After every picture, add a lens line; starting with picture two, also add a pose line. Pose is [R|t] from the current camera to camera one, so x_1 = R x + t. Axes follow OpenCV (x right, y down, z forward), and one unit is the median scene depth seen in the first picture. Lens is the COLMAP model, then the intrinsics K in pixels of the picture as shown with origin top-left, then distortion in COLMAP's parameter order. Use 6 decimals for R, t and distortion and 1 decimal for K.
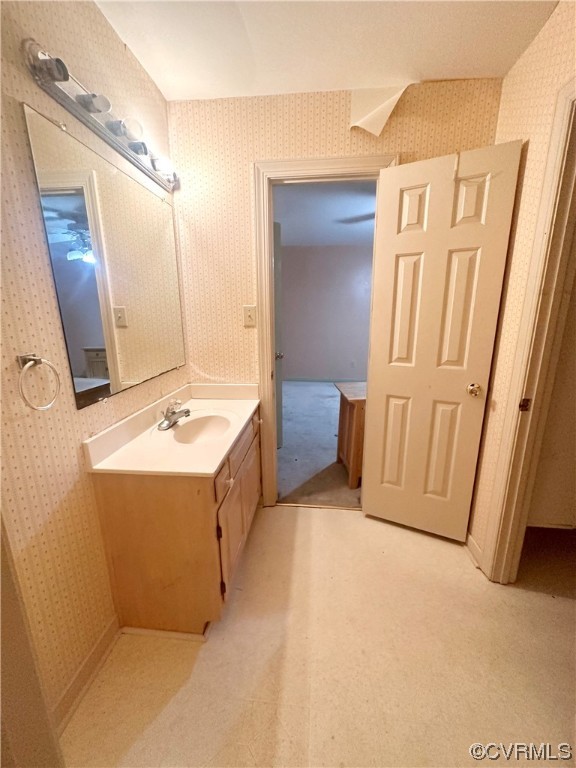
lens RADIAL K [[306.6, 0, 288.3], [0, 306.6, 385.7], [0, 0, 1]] dist [-0.001814, 0.000727]
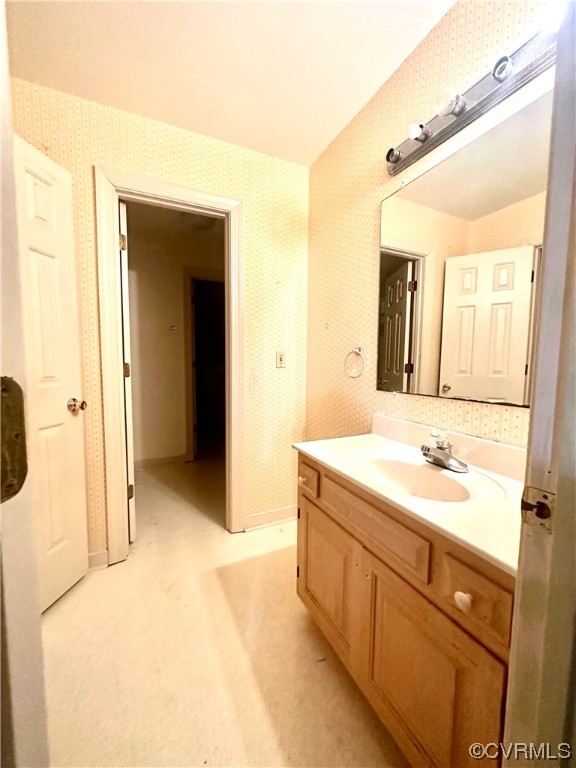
lens RADIAL K [[306.6, 0, 289.0], [0, 306.6, 383.1], [0, 0, 1]] dist [-0.001814, 0.000727]
pose [[-0.858530, 0.040041, -0.511198, 0.354774], [-0.119258, 0.954015, 0.275013, -0.266210], [0.498702, 0.297072, -0.814275, 1.752456]]
